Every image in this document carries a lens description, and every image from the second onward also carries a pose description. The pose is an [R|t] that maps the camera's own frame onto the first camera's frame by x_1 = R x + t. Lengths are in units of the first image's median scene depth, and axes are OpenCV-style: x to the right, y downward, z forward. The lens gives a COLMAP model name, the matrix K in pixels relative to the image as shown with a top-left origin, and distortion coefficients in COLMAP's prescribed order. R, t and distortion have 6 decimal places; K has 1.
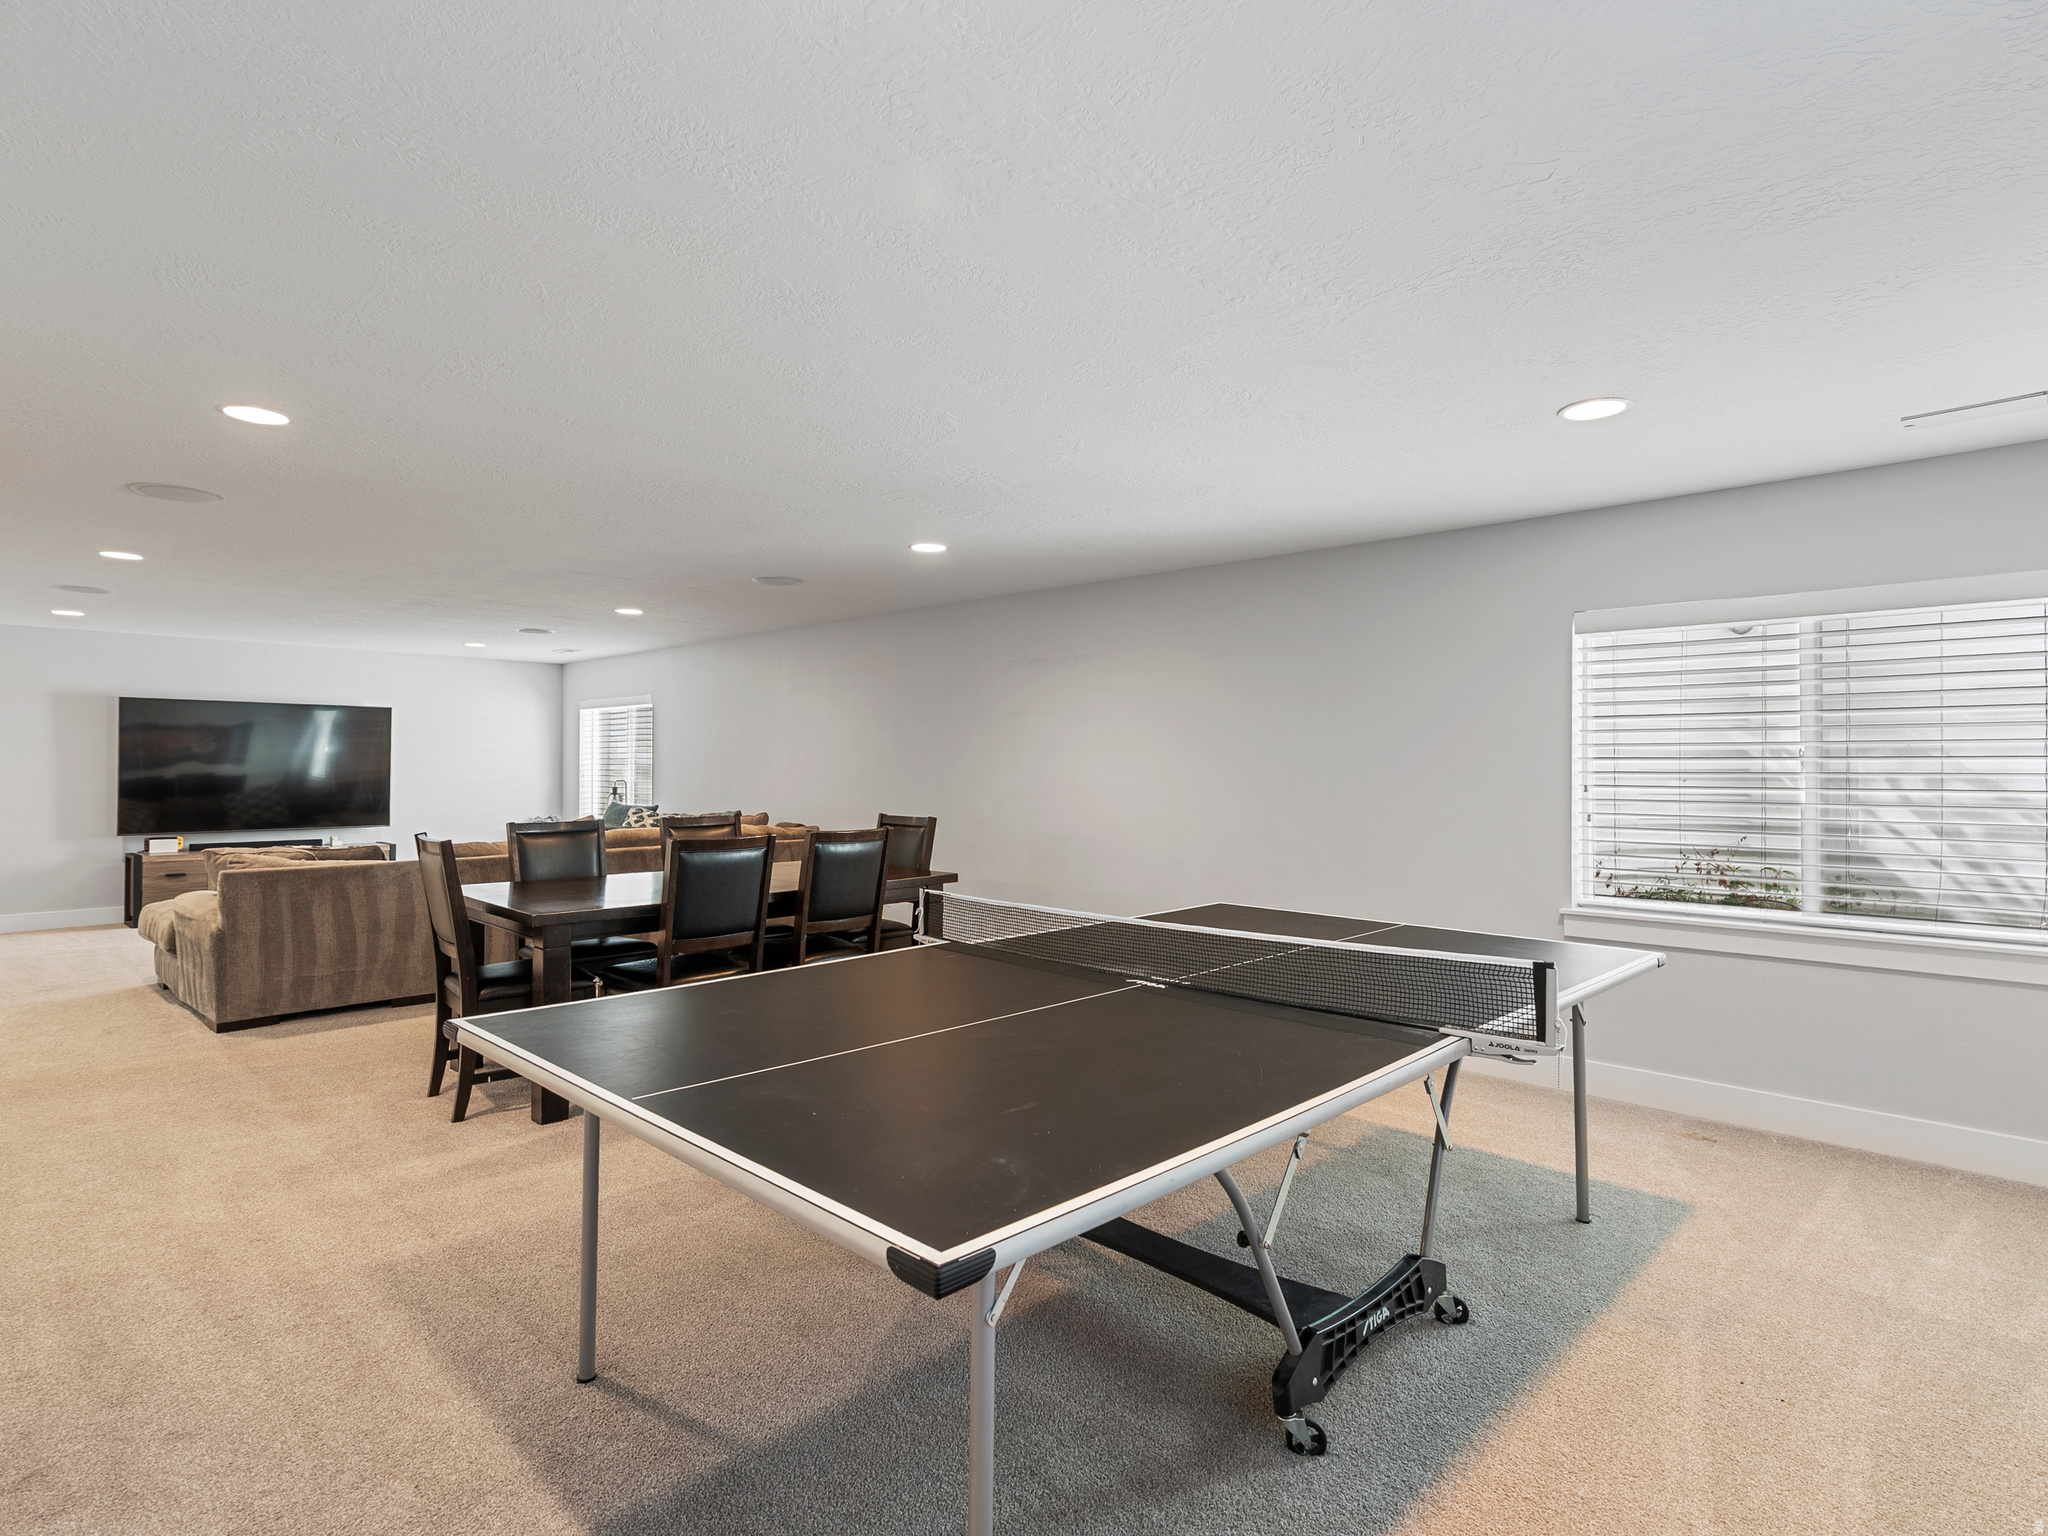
lens RADIAL K [[1055.2, 0, 1043.9], [0, 1055.2, 767.1], [0, 0, 1]] dist [-0.002427, 0.001567]
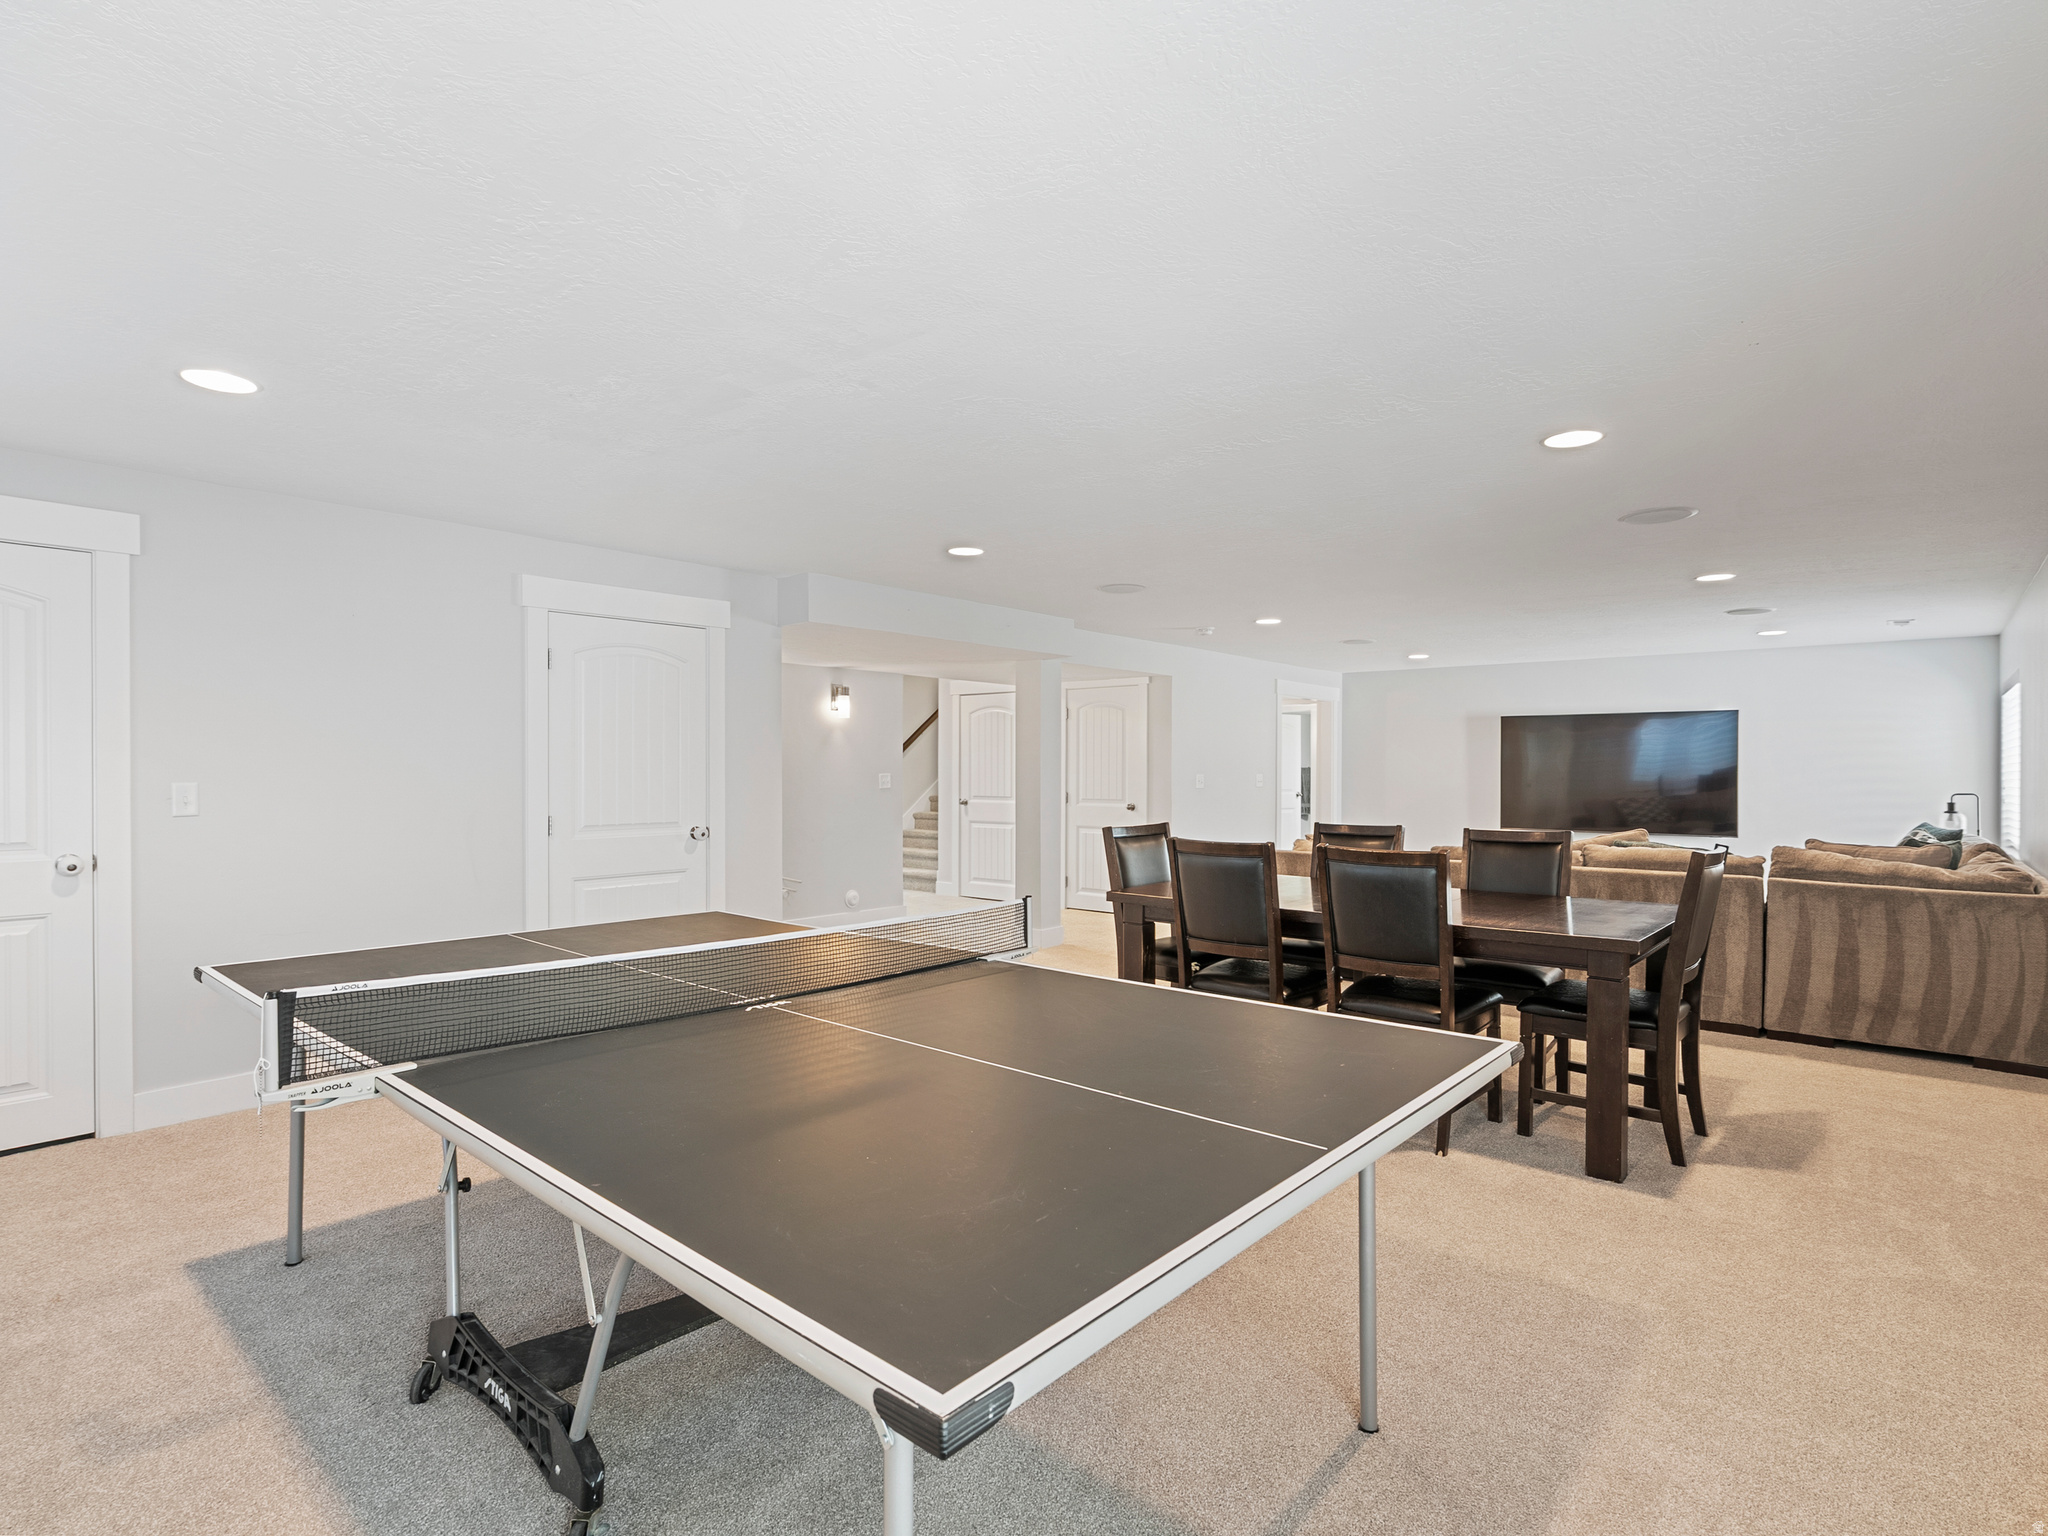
lens RADIAL K [[1080.7, 0, 1036.8], [0, 1080.7, 772.8], [0, 0, 1]] dist [0.004982, -0.001891]
pose [[0.038251, -0.001766, -0.999267, 0.326085], [-0.002309, 0.999996, -0.001856, 0.002066], [0.999265, 0.002379, 0.038247, 0.373011]]
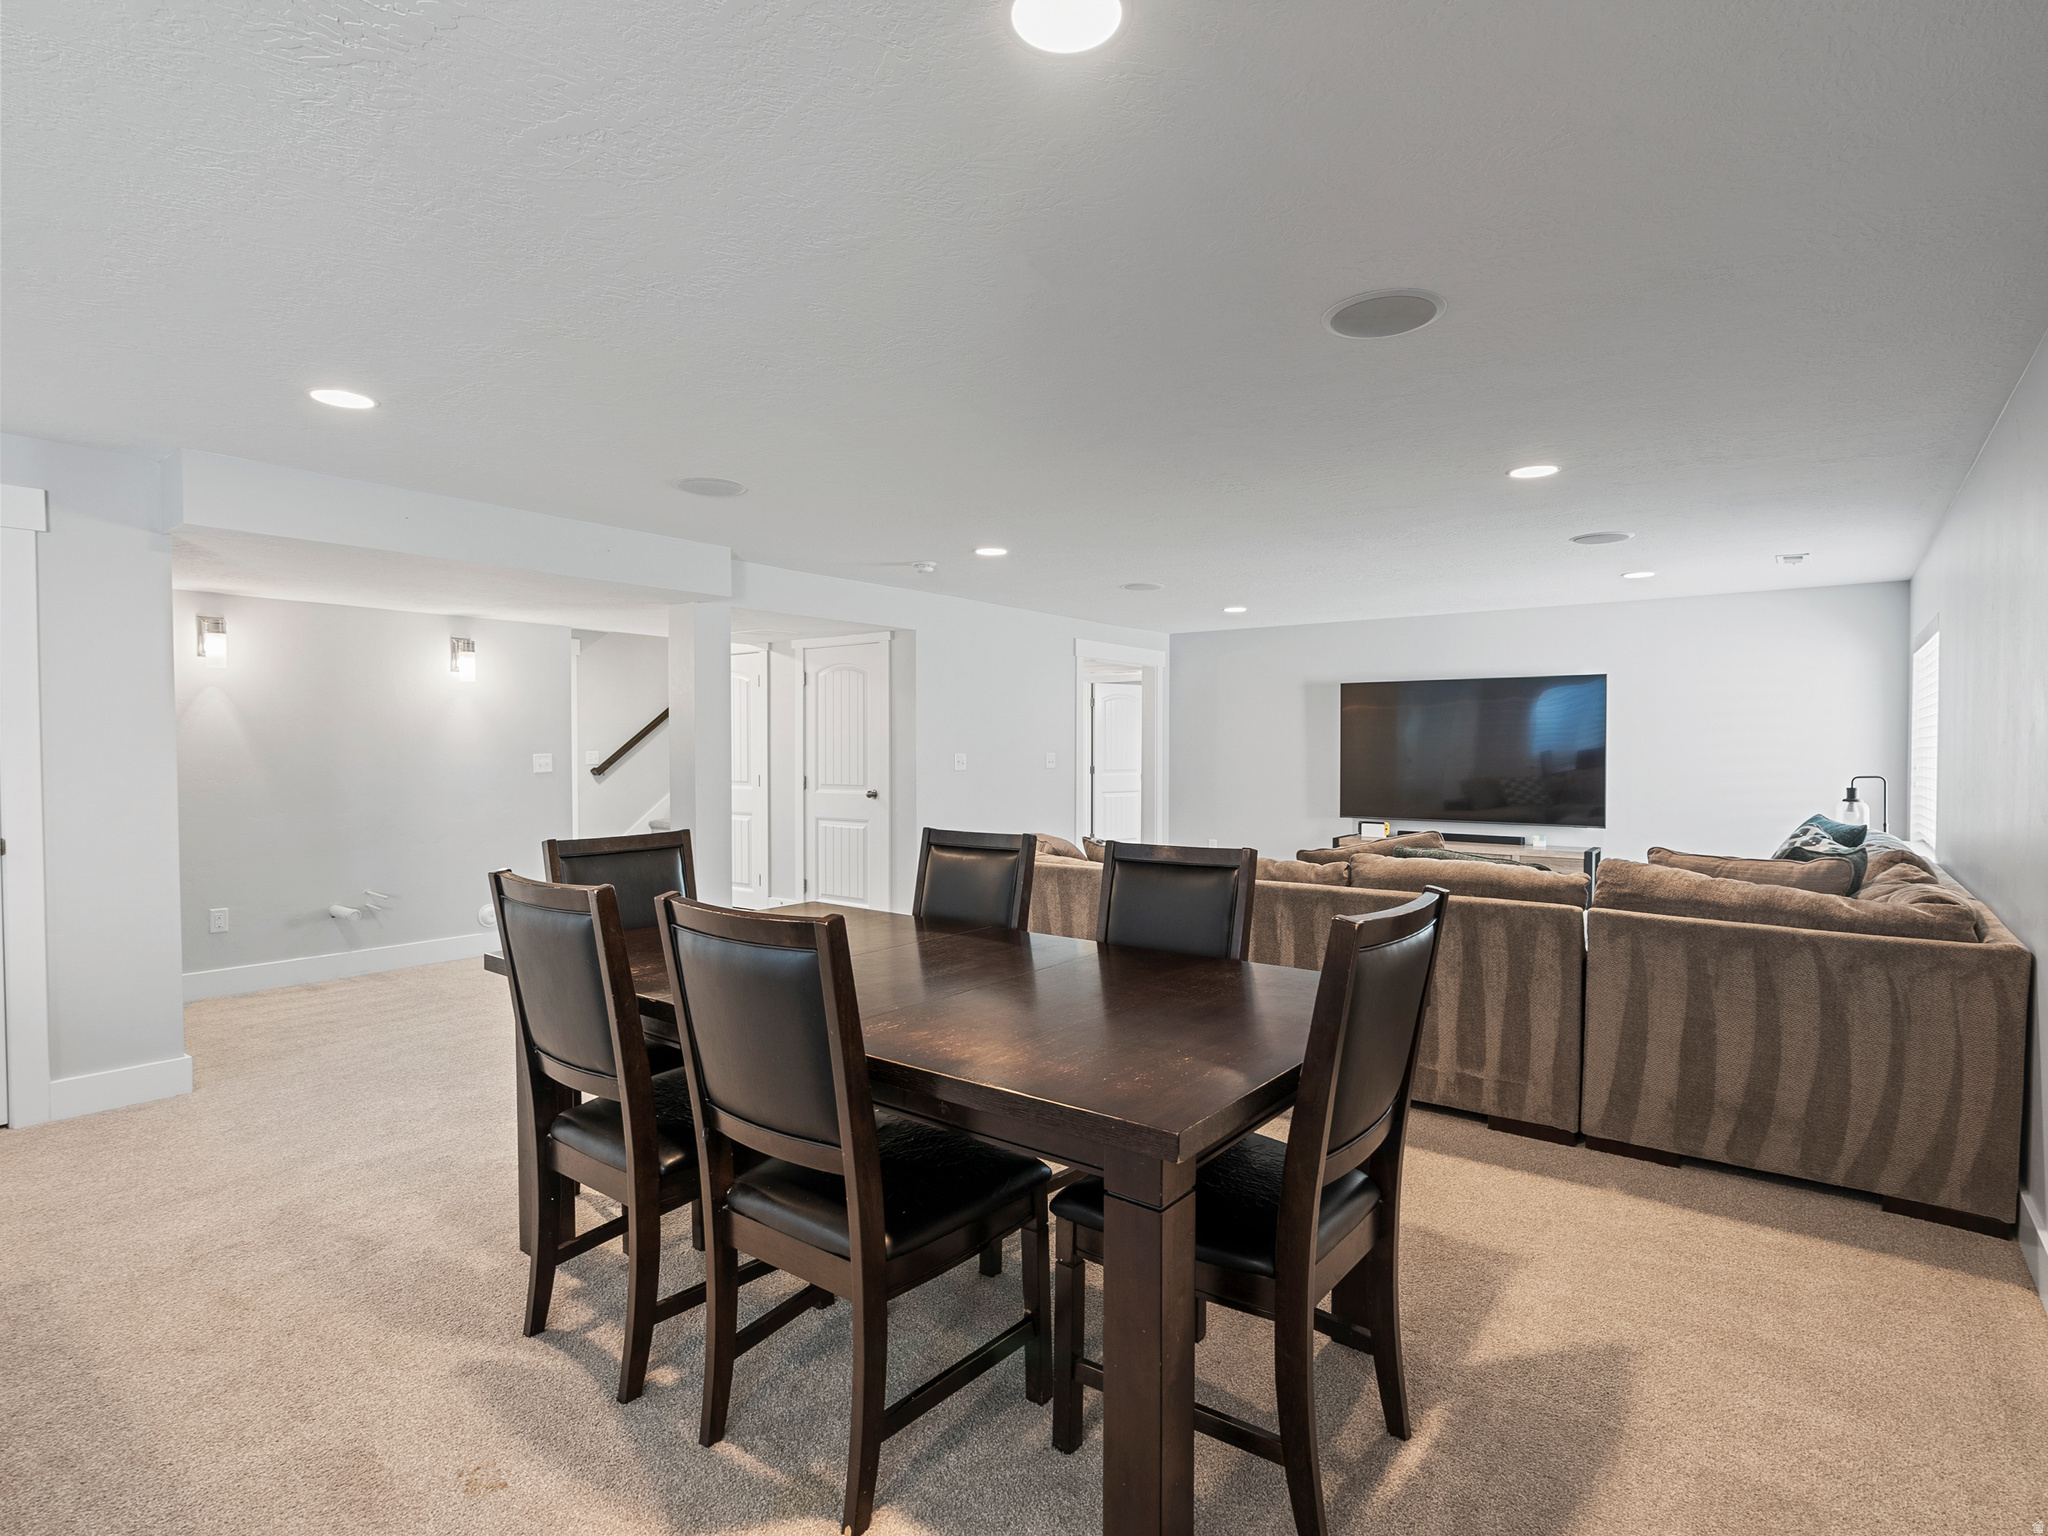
lens RADIAL K [[1055.2, 0, 1043.9], [0, 1055.2, 767.1], [0, 0, 1]] dist [-0.002427, 0.001567]
pose [[0.086928, 0.013907, -0.996118, 0.118271], [0.000441, 0.999902, 0.013999, 0.000585], [0.996215, -0.001656, 0.086913, 0.560843]]
